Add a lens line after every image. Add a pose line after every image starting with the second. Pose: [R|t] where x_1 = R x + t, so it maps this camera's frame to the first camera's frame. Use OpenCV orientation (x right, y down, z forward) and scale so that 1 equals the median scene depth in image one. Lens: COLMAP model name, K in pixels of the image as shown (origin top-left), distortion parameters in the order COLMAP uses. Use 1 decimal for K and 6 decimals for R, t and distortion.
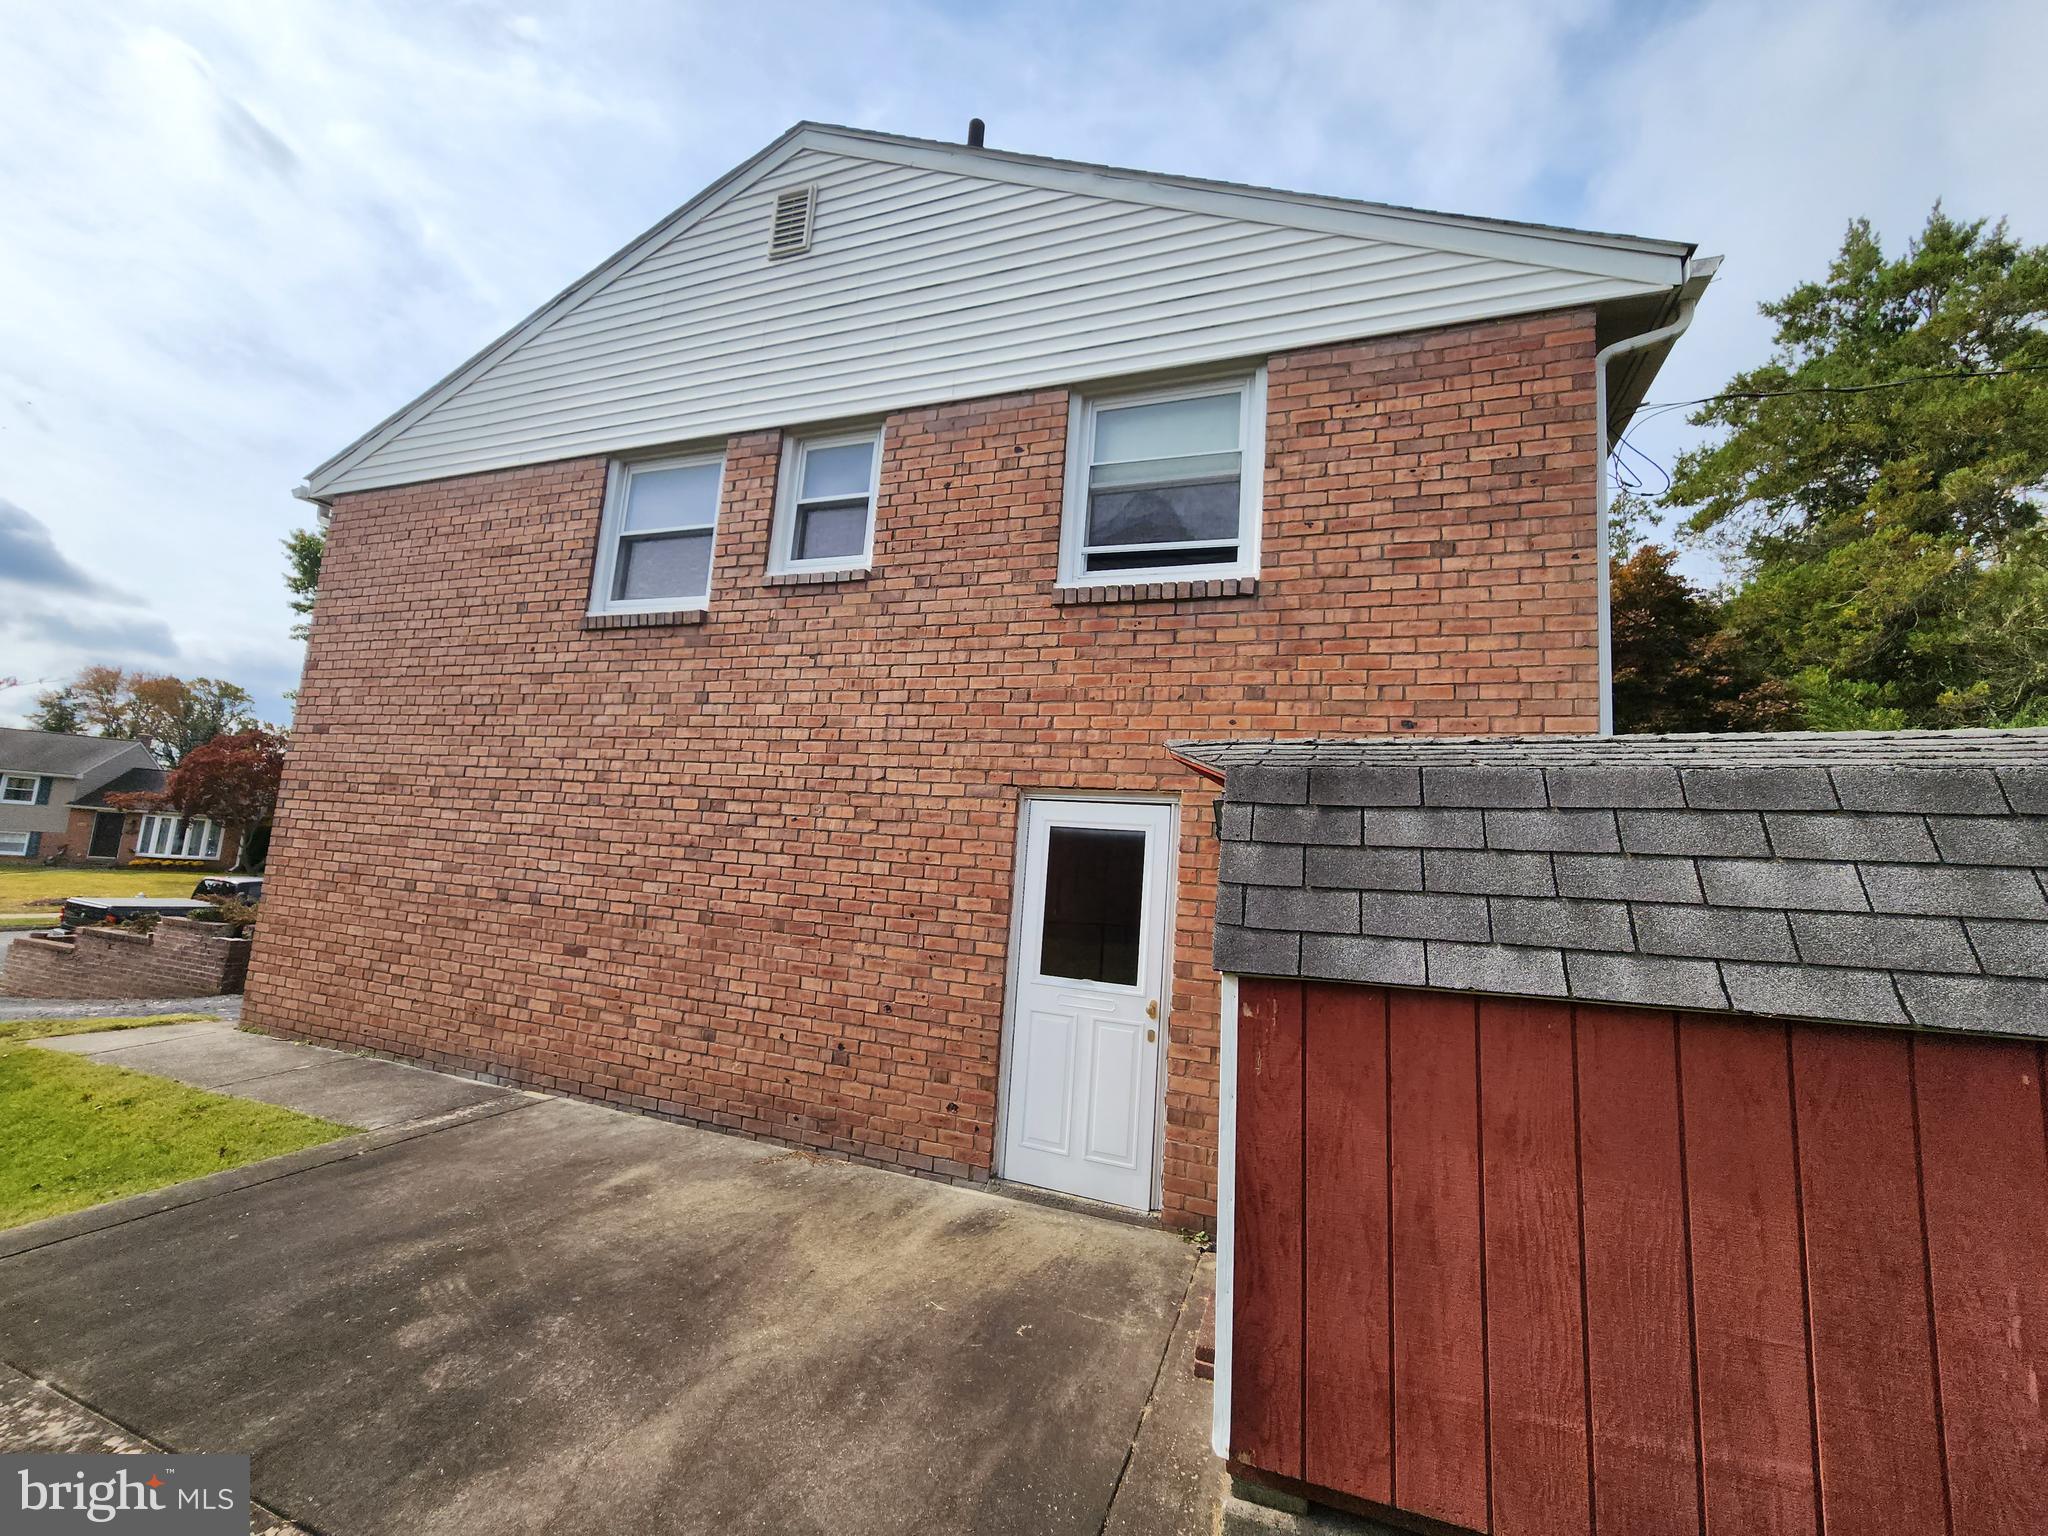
lens RADIAL K [[856.3, 0, 1033.7], [0, 856.3, 768.7], [0, 0, 1]] dist [-0.002602, 0.000408]
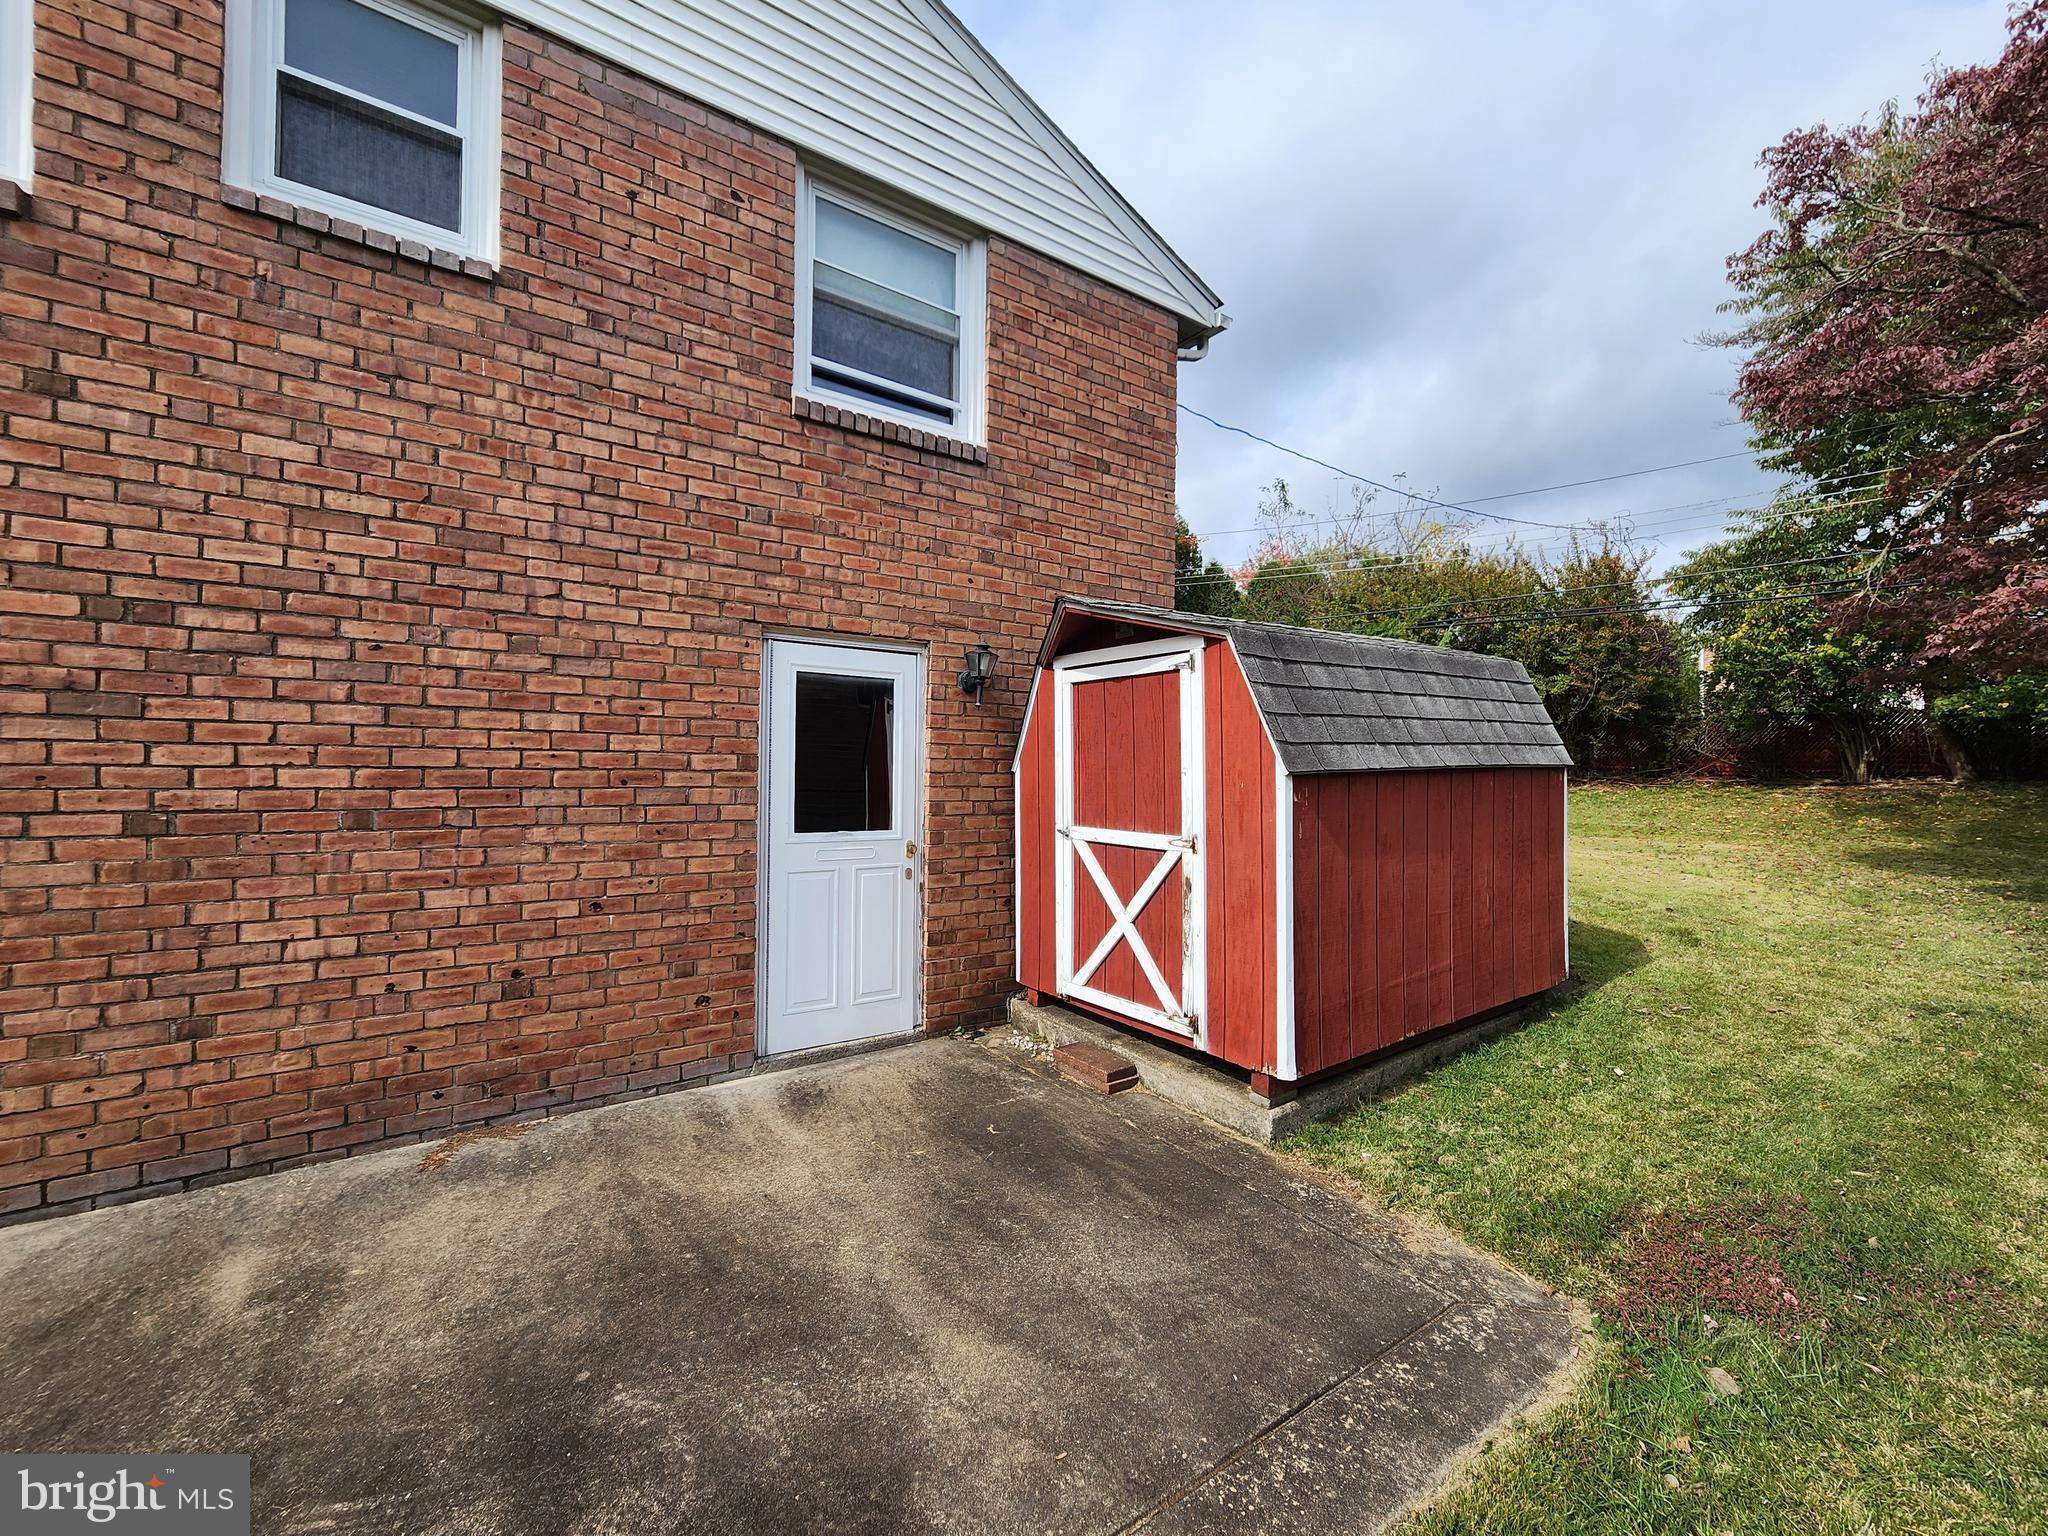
lens RADIAL K [[856.3, 0, 1033.7], [0, 856.3, 768.7], [0, 0, 1]] dist [-0.002602, 0.000408]
pose [[0.540632, -0.061976, 0.838973, -0.606751], [-0.069065, 0.990646, 0.117686, 0.045446], [-0.838419, -0.121569, 0.531295, 0.298867]]
